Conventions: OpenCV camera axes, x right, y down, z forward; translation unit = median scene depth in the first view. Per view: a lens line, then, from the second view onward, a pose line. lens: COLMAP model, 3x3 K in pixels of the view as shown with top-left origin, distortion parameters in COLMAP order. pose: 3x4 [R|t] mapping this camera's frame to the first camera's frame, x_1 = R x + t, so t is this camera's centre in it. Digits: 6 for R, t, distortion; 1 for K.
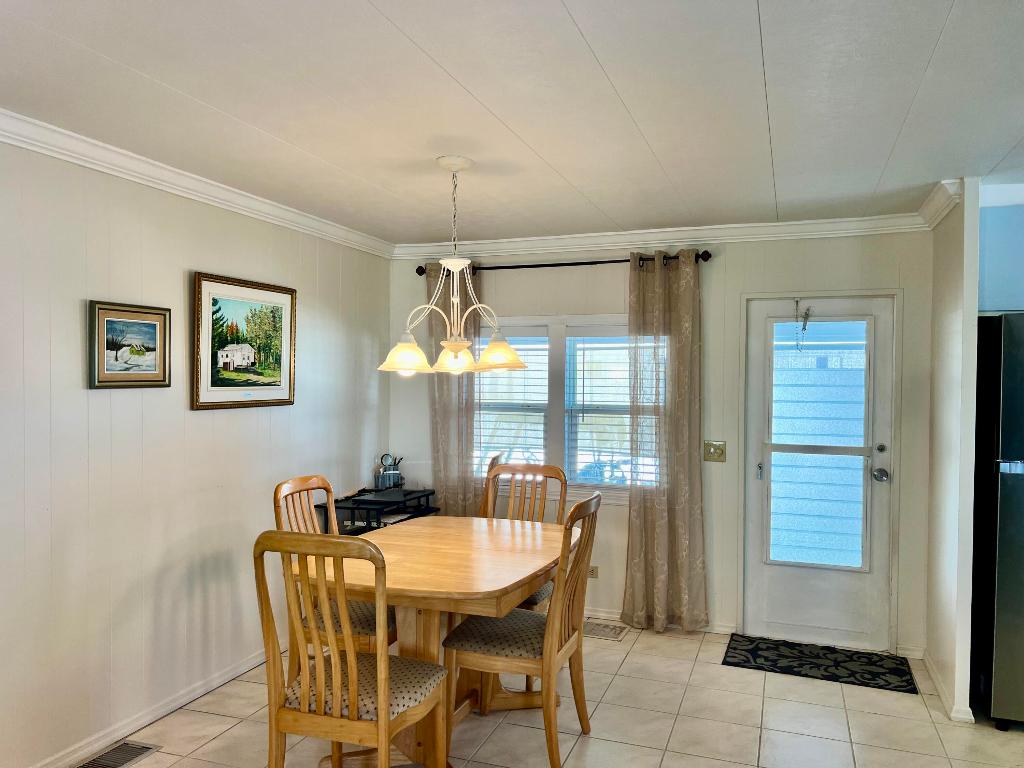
lens RADIAL K [[777.7, 0, 506.1], [0, 777.7, 390.0], [0, 0, 1]] dist [0.071757, -0.074066]
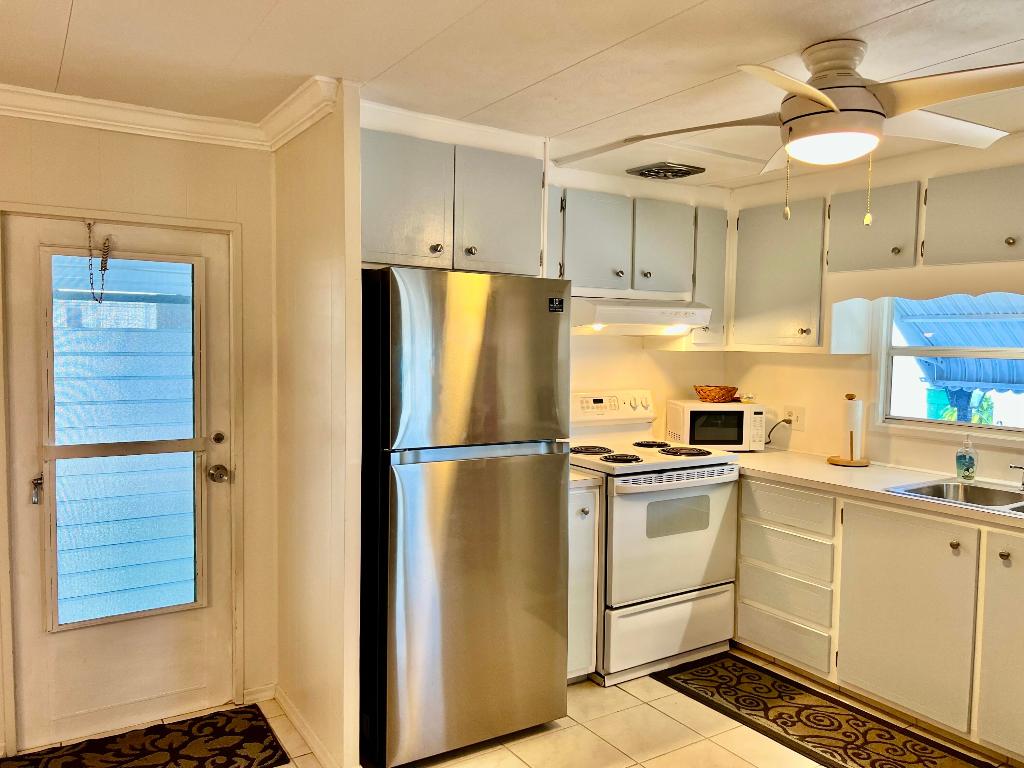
lens RADIAL K [[777.7, 0, 517.4], [0, 777.7, 390.4], [0, 0, 1]] dist [0.071757, -0.074066]
pose [[0.602956, -0.053605, 0.795972, 0.060294], [0.001405, 0.997810, 0.066134, -0.020112], [-0.797774, -0.038757, 0.601710, 0.340146]]
